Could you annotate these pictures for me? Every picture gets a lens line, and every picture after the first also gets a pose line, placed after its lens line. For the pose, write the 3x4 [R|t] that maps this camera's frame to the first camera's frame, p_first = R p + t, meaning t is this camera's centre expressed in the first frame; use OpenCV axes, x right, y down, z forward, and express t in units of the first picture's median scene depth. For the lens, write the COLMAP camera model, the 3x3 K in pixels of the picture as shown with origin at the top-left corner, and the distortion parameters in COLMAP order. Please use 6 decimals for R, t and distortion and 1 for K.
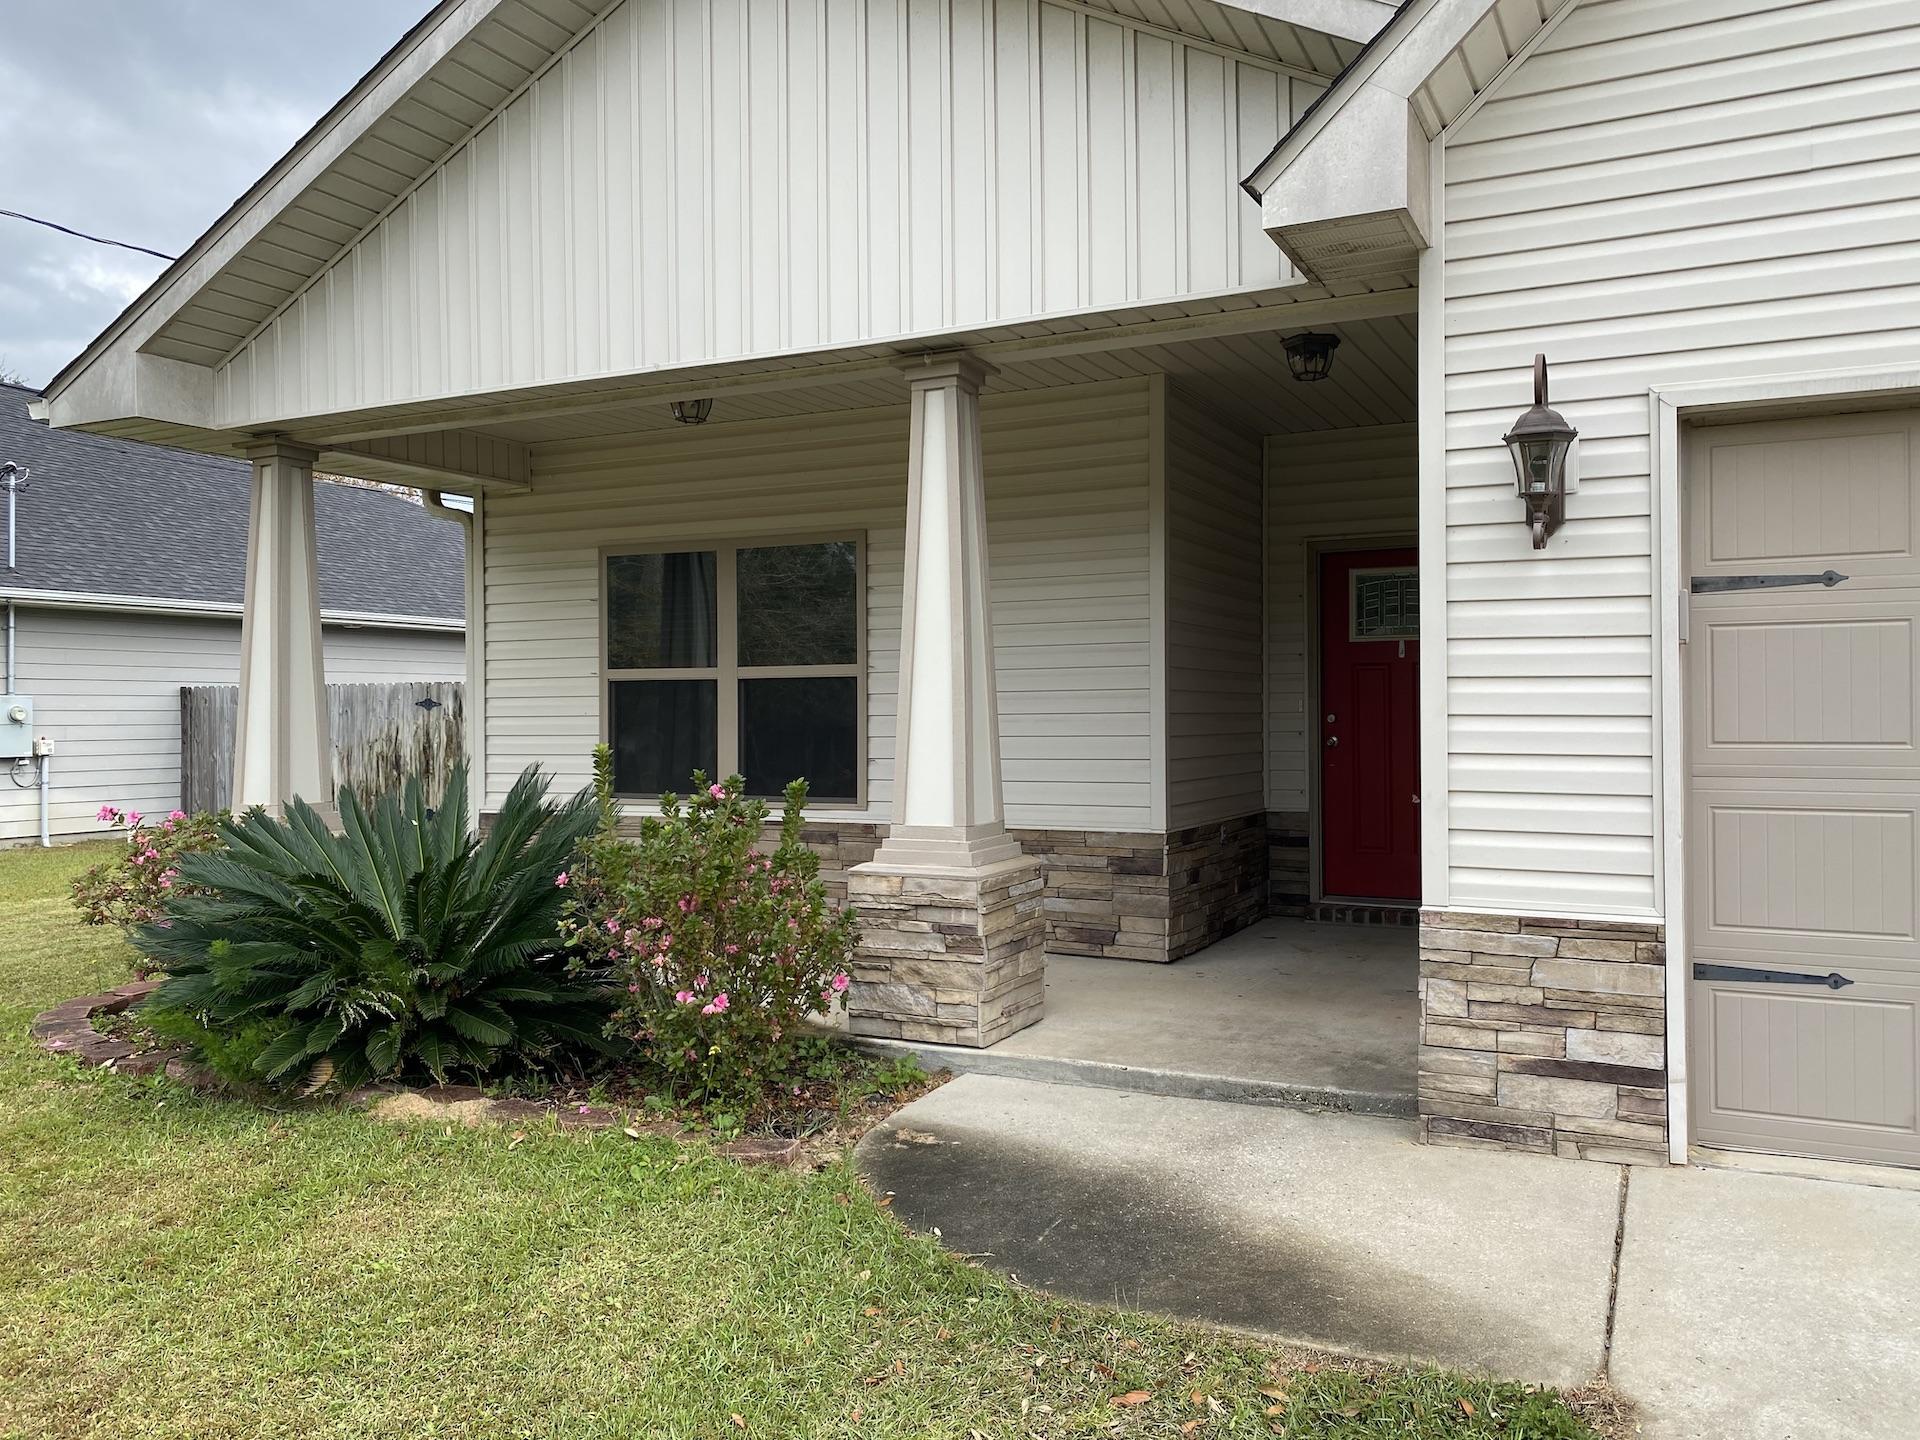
lens RADIAL K [[1502.3, 0, 923.6], [0, 1502.3, 732.0], [0, 0, 1]] dist [-0.016721, 0.004849]
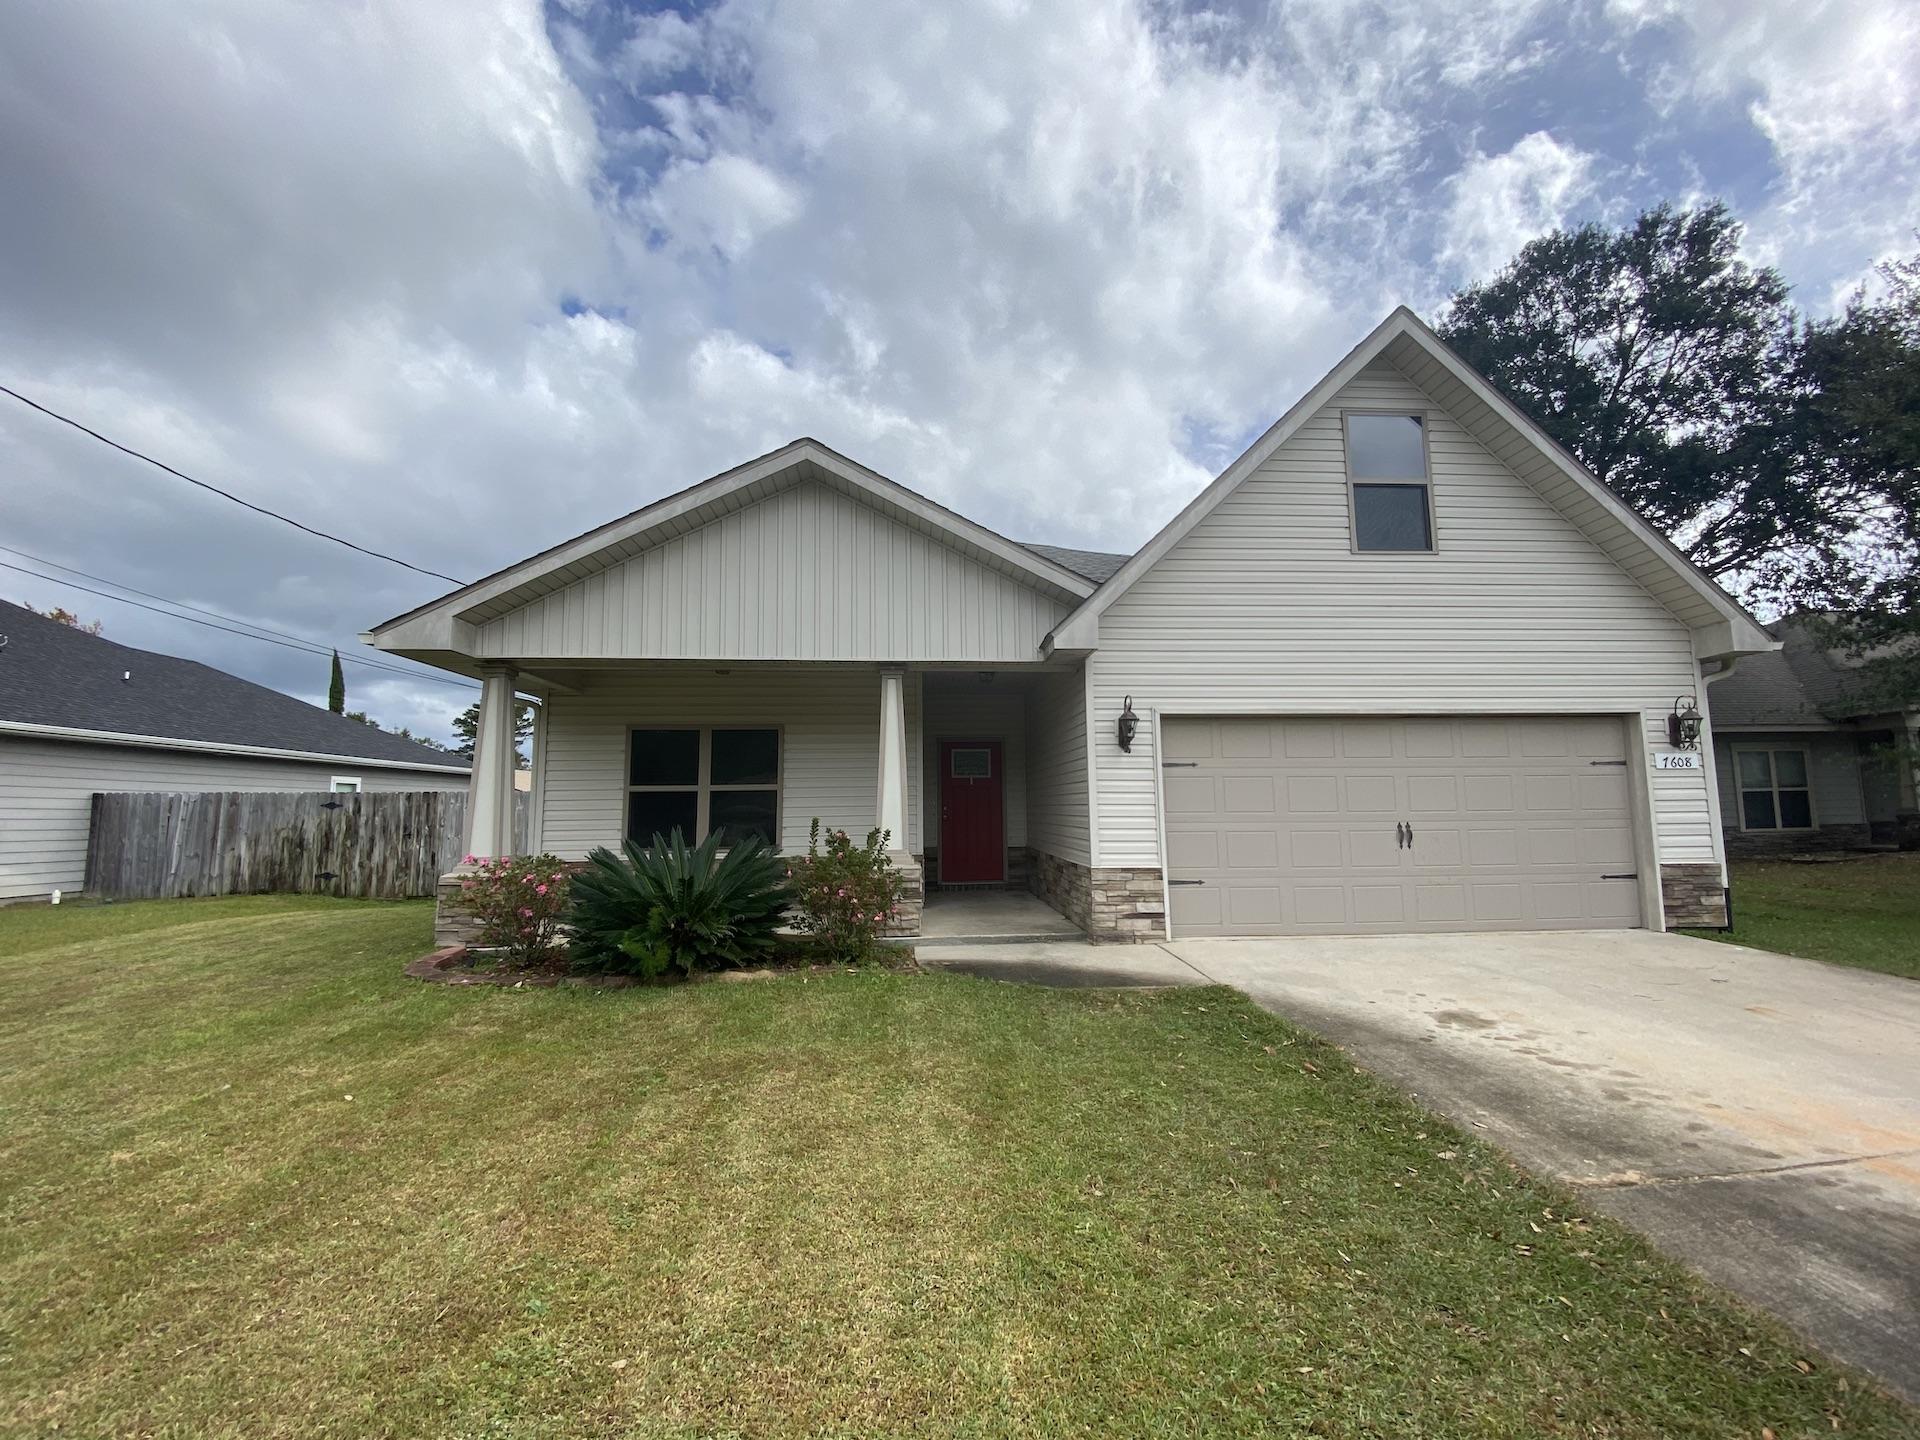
lens RADIAL K [[788.4, 0, 953.3], [0, 788.4, 717.4], [0, 0, 1]] dist [0.011915, -0.015476]
pose [[0.859746, 0.056564, 0.507579, -0.402913], [0.011357, 0.991485, -0.129726, 0.010286], [-0.510595, 0.117296, 0.851783, -0.145821]]
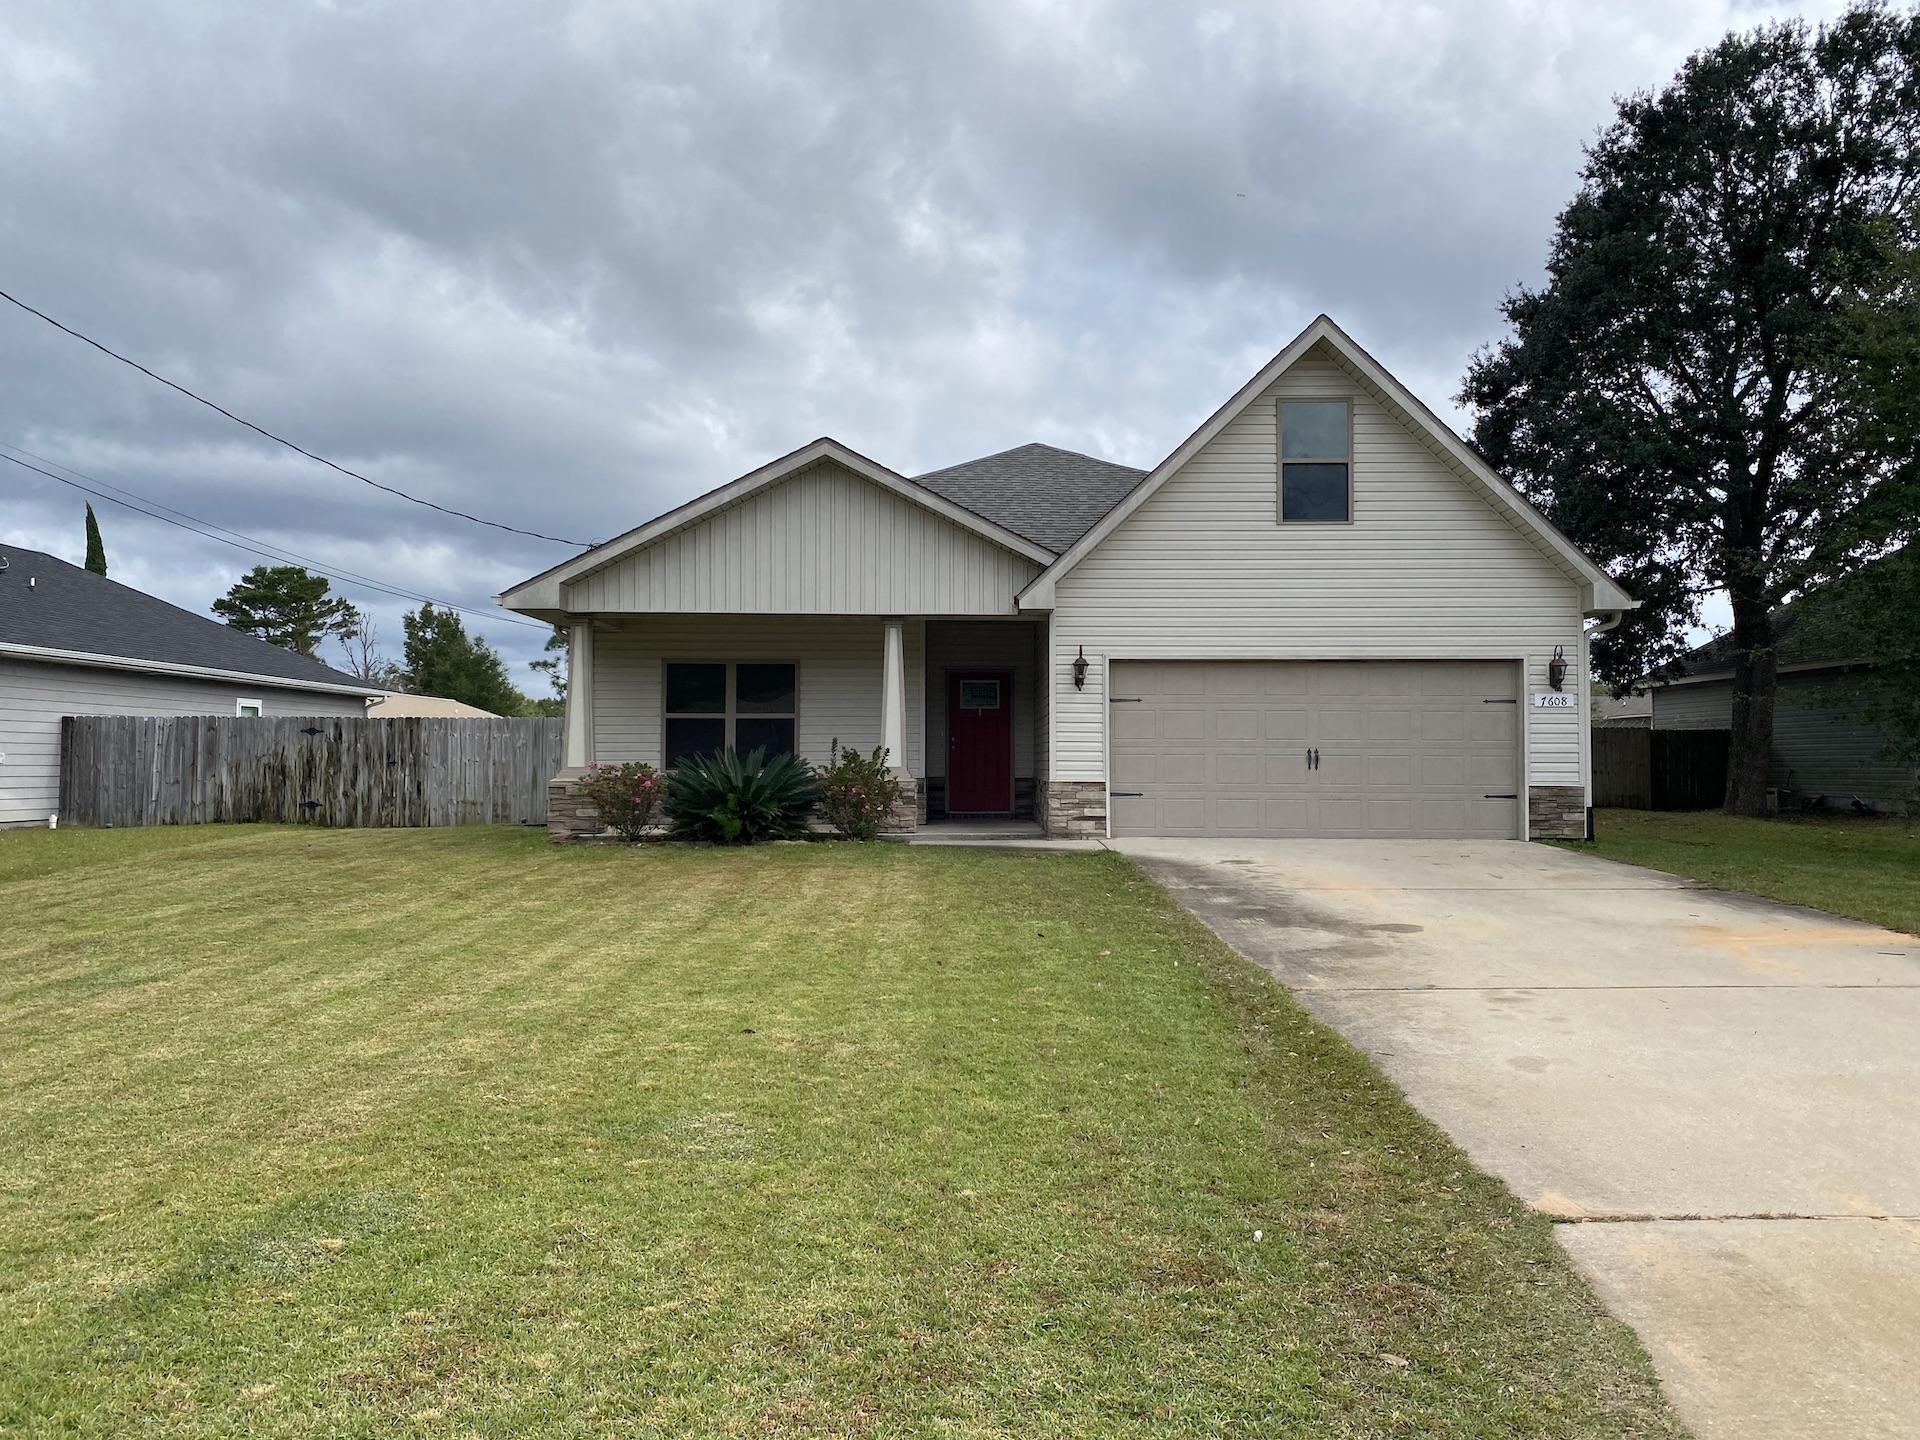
lens RADIAL K [[1502.3, 0, 891.1], [0, 1502.3, 726.4], [0, 0, 1]] dist [-0.016721, 0.004849]
pose [[0.908986, 0.018083, 0.416434, -0.894442], [-0.002472, 0.999275, -0.037995, 0.067558], [-0.416819, 0.033507, 0.908371, -1.275164]]
